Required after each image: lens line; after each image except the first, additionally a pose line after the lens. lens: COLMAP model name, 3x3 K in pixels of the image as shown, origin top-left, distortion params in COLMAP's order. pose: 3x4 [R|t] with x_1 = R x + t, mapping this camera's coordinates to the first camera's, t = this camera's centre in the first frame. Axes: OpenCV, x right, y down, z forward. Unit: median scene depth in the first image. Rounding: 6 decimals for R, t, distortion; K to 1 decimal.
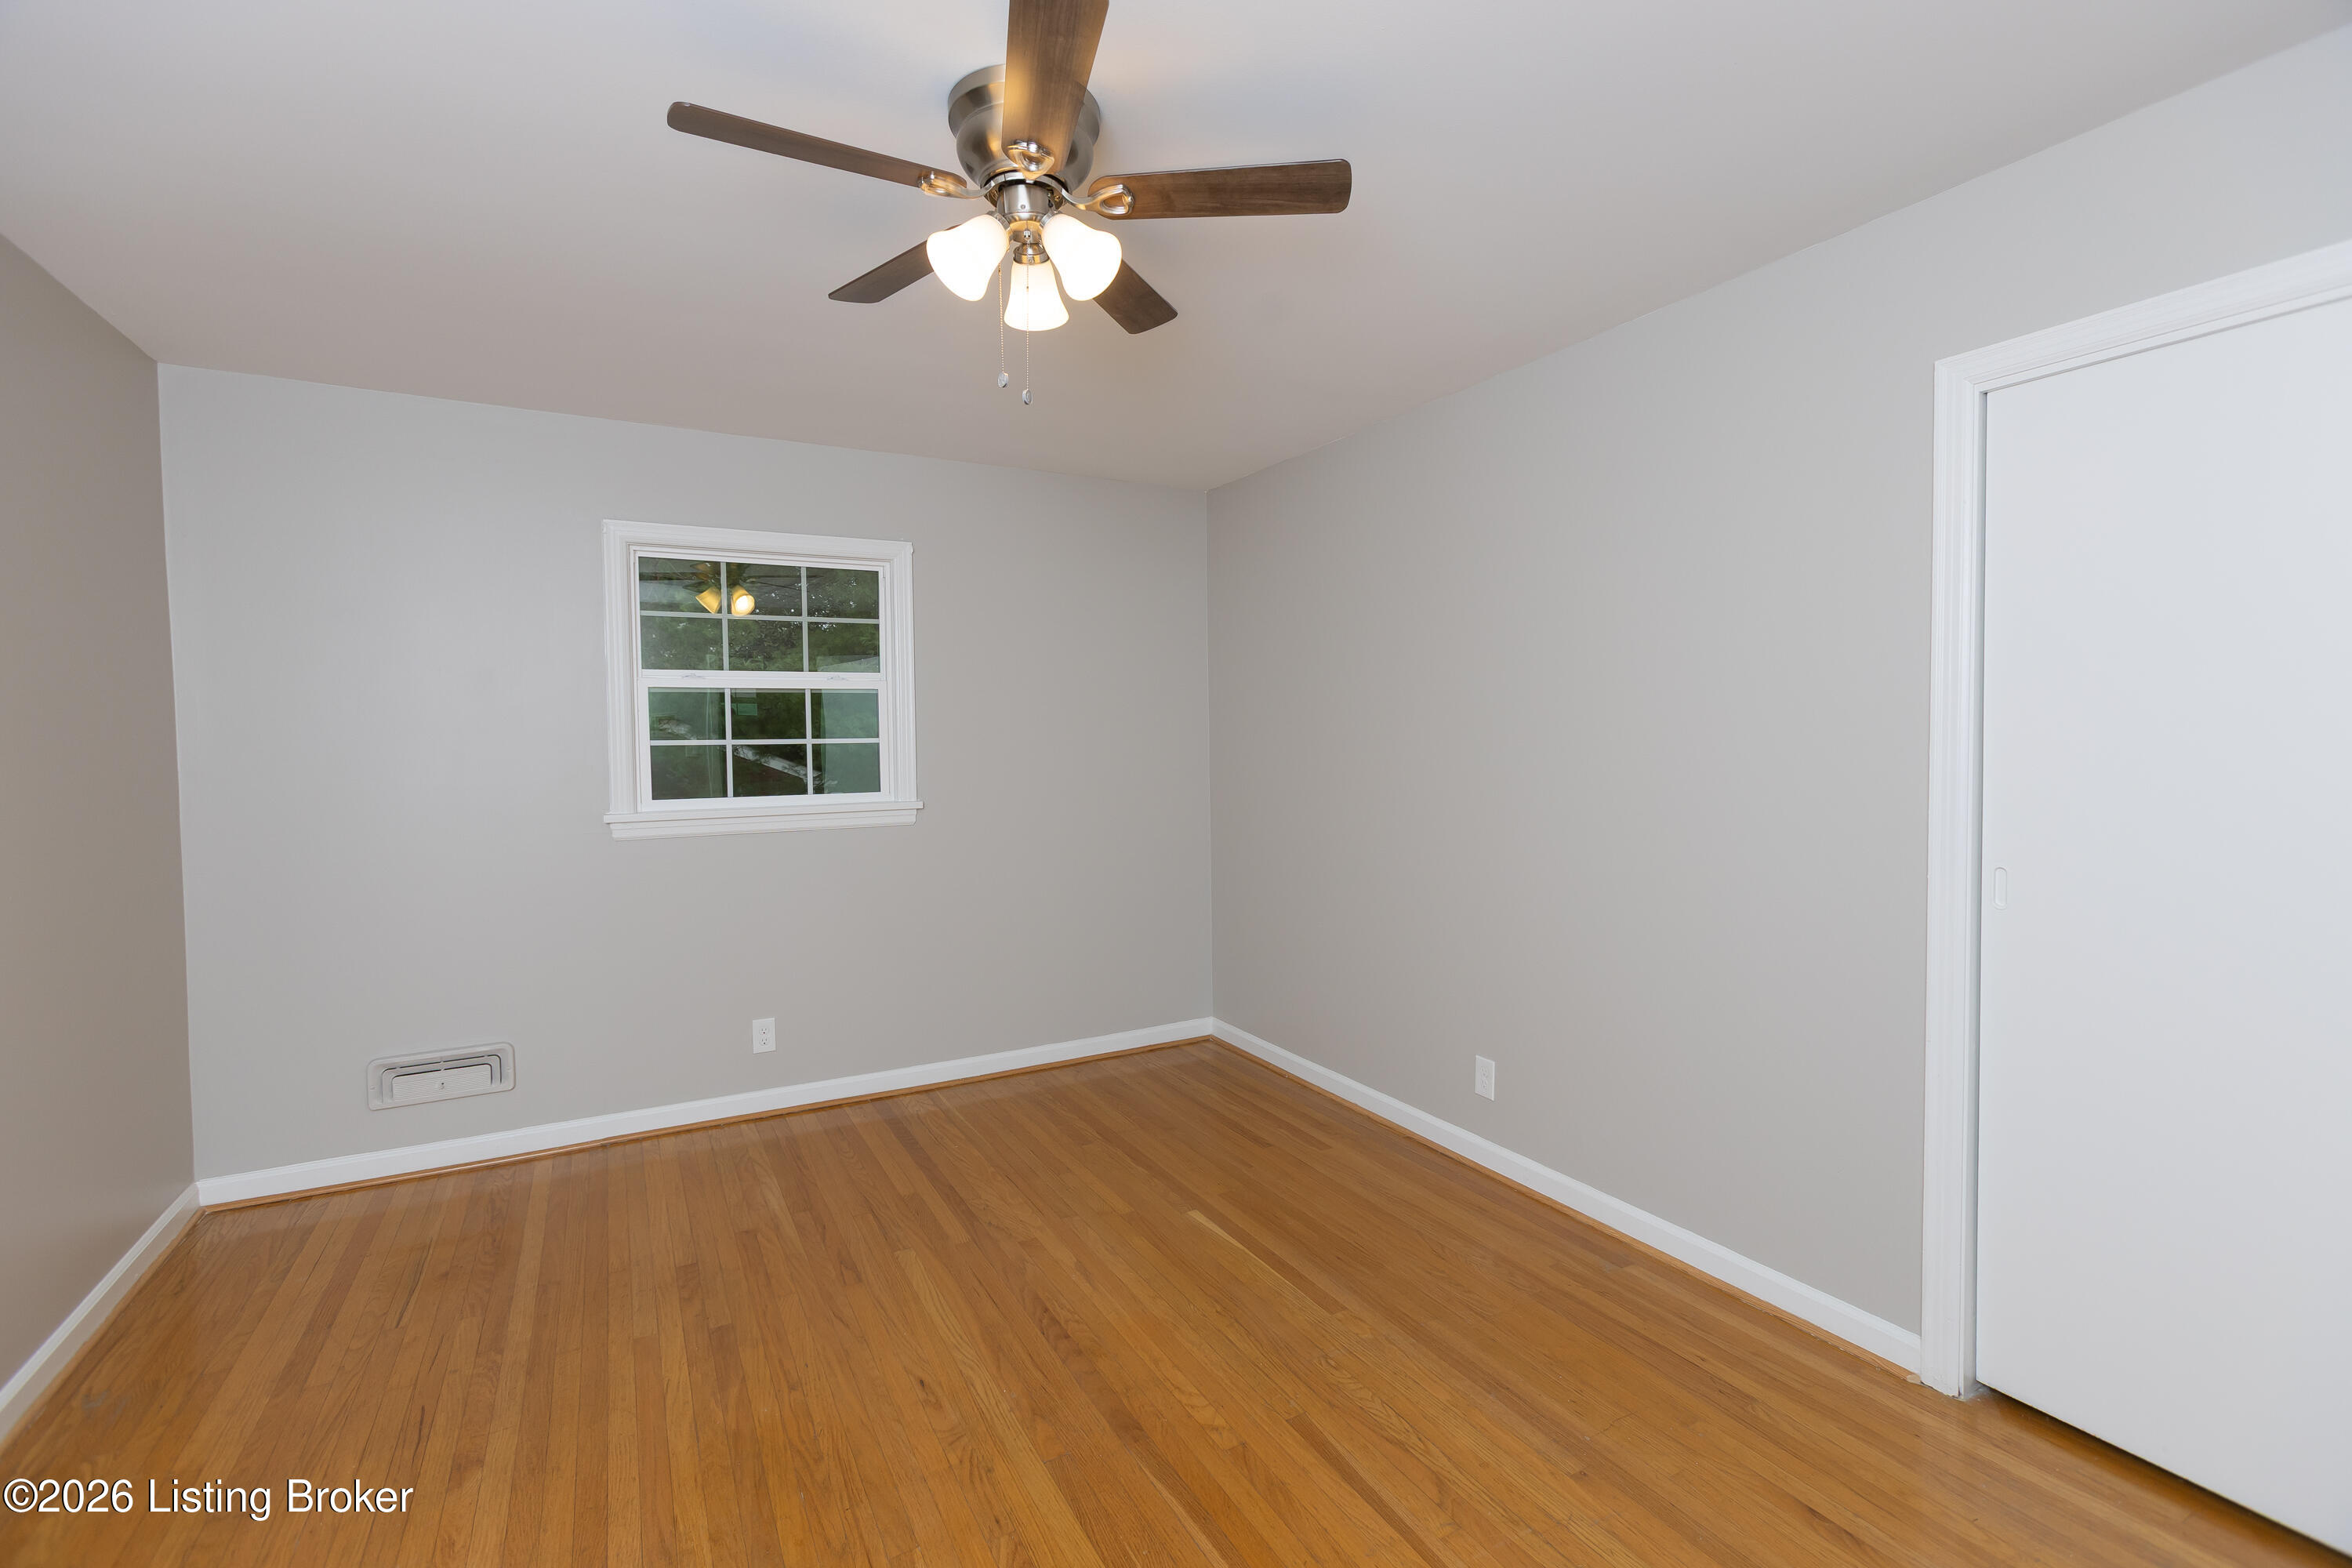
lens RADIAL K [[1053.3, 0, 1181.9], [0, 1053.3, 772.7], [0, 0, 1]] dist [-0.003056, 0.002350]
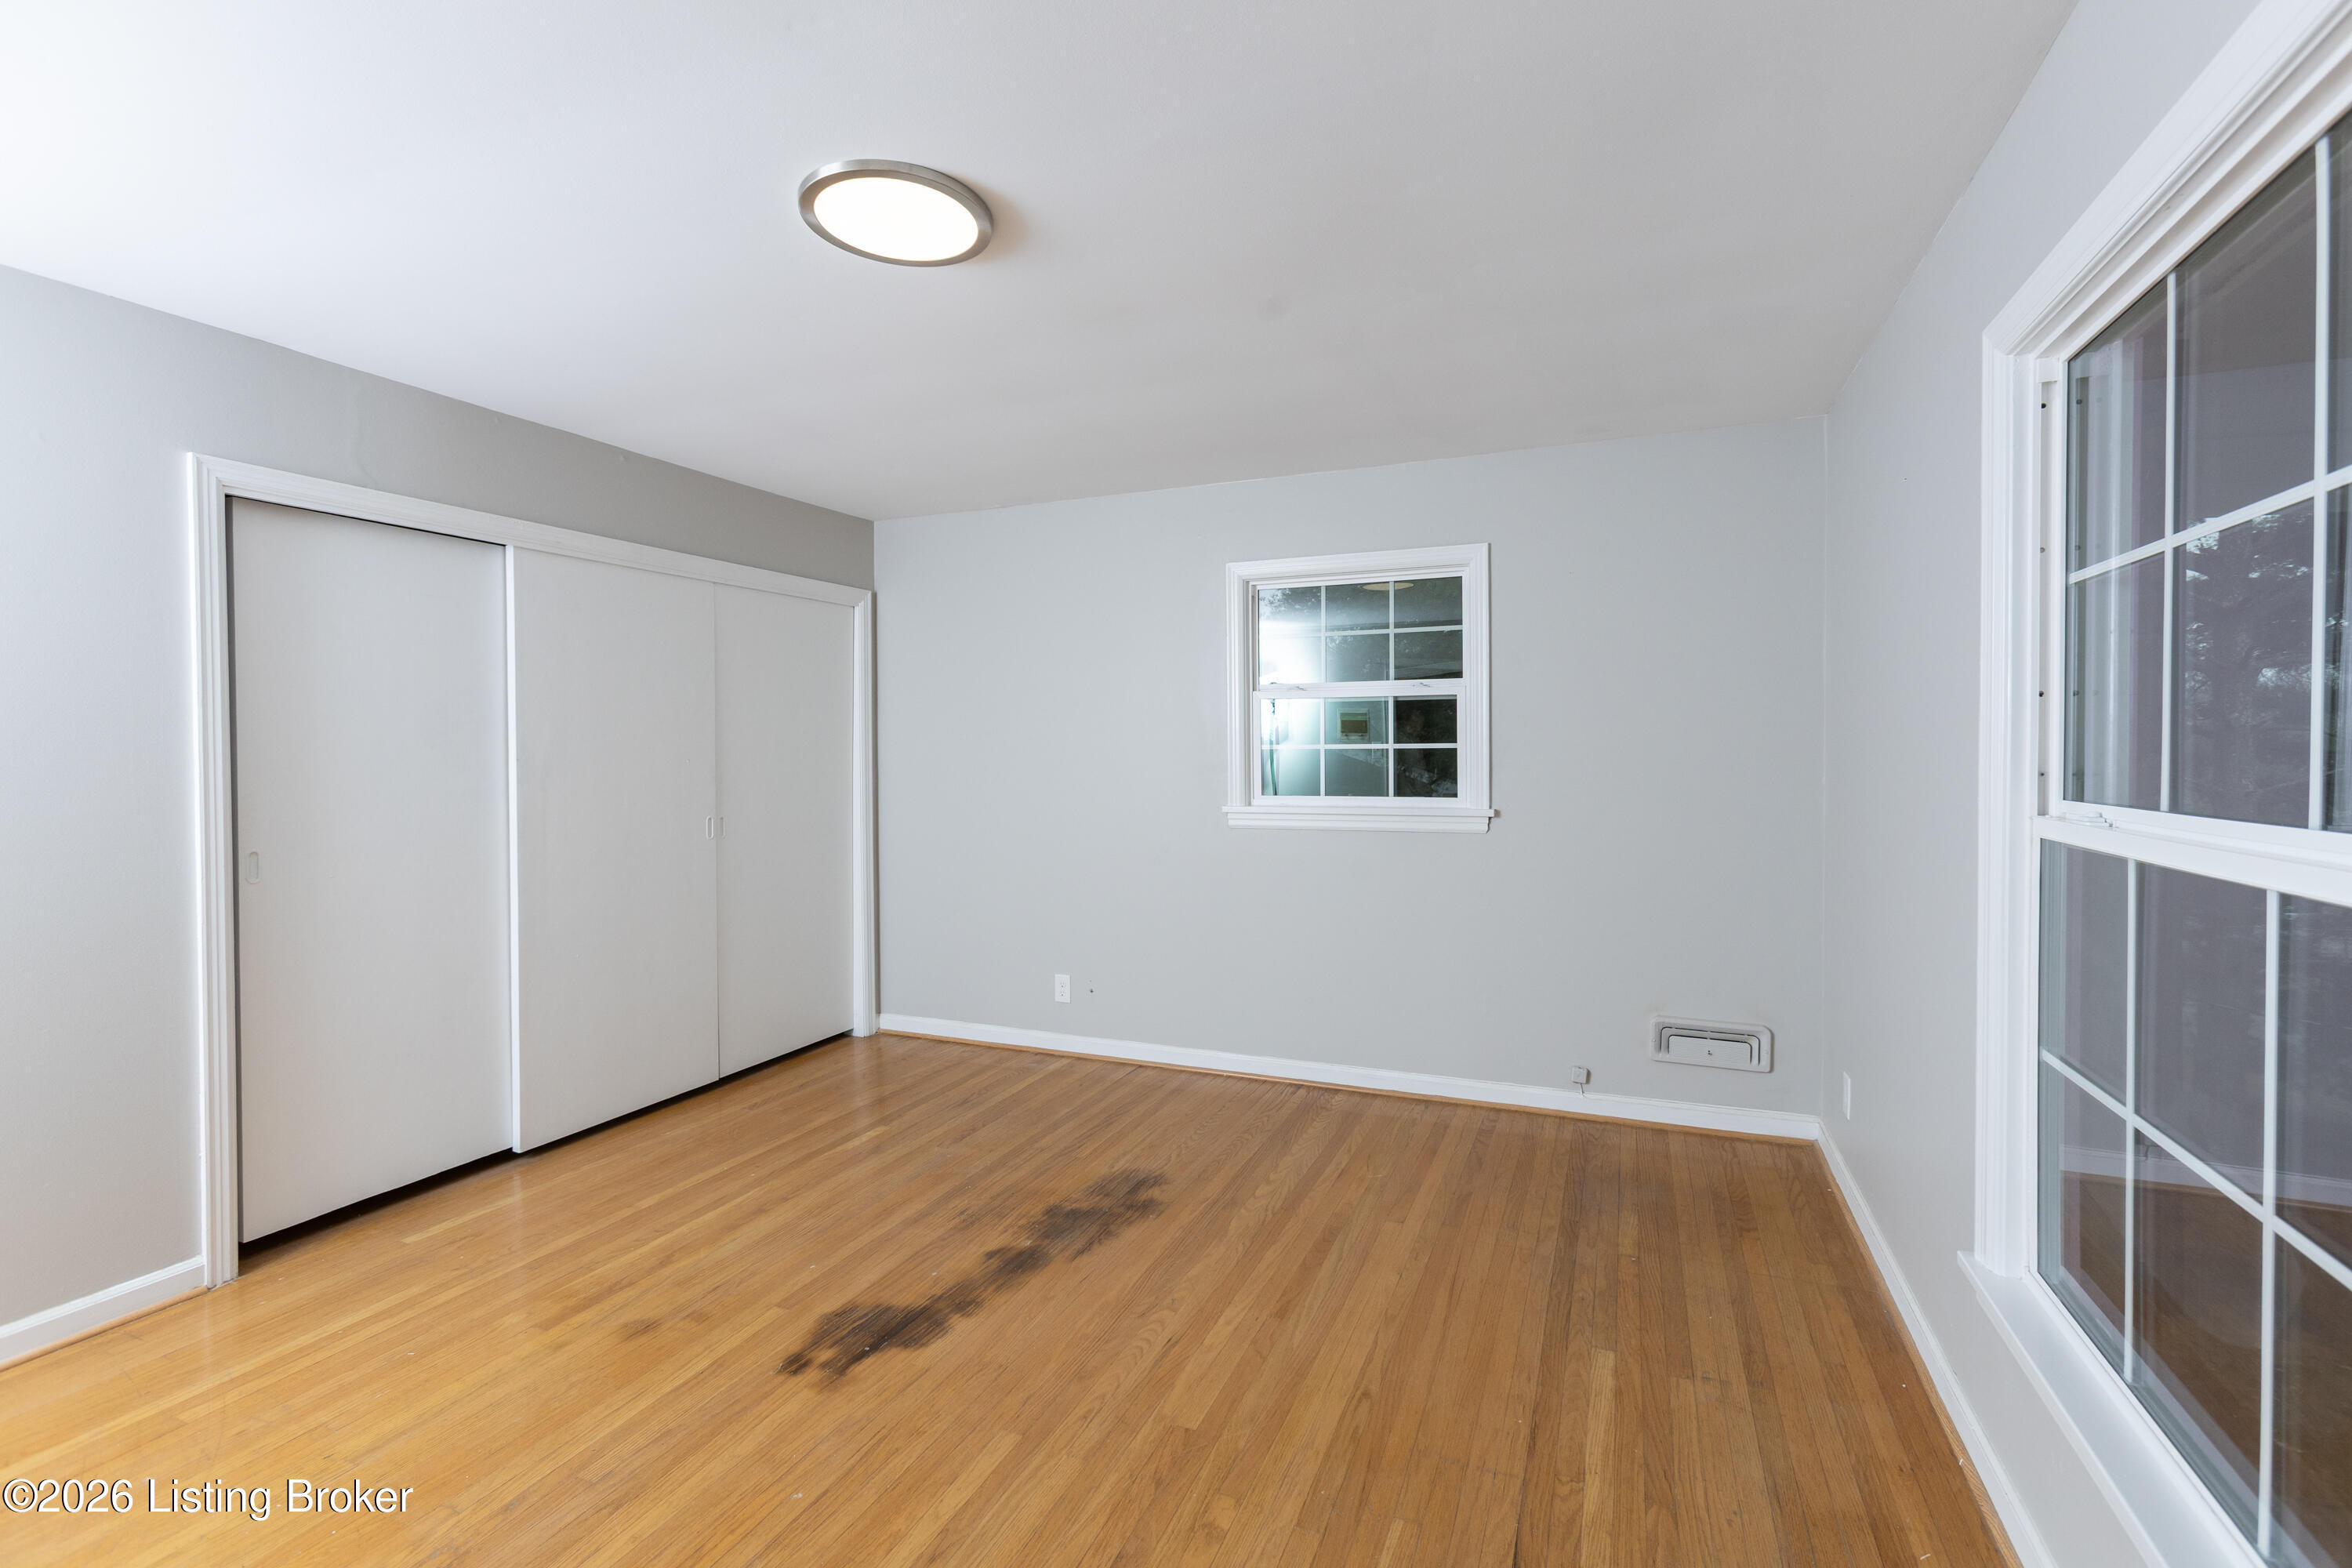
lens RADIAL K [[1053.3, 0, 1180.5], [0, 1053.3, 767.8], [0, 0, 1]] dist [-0.003056, 0.002350]
pose [[0.616891, 0.020556, -0.786780, 0.336047], [-0.024914, 0.999668, 0.006583, -0.009816], [0.786654, 0.015541, 0.617198, 0.178608]]
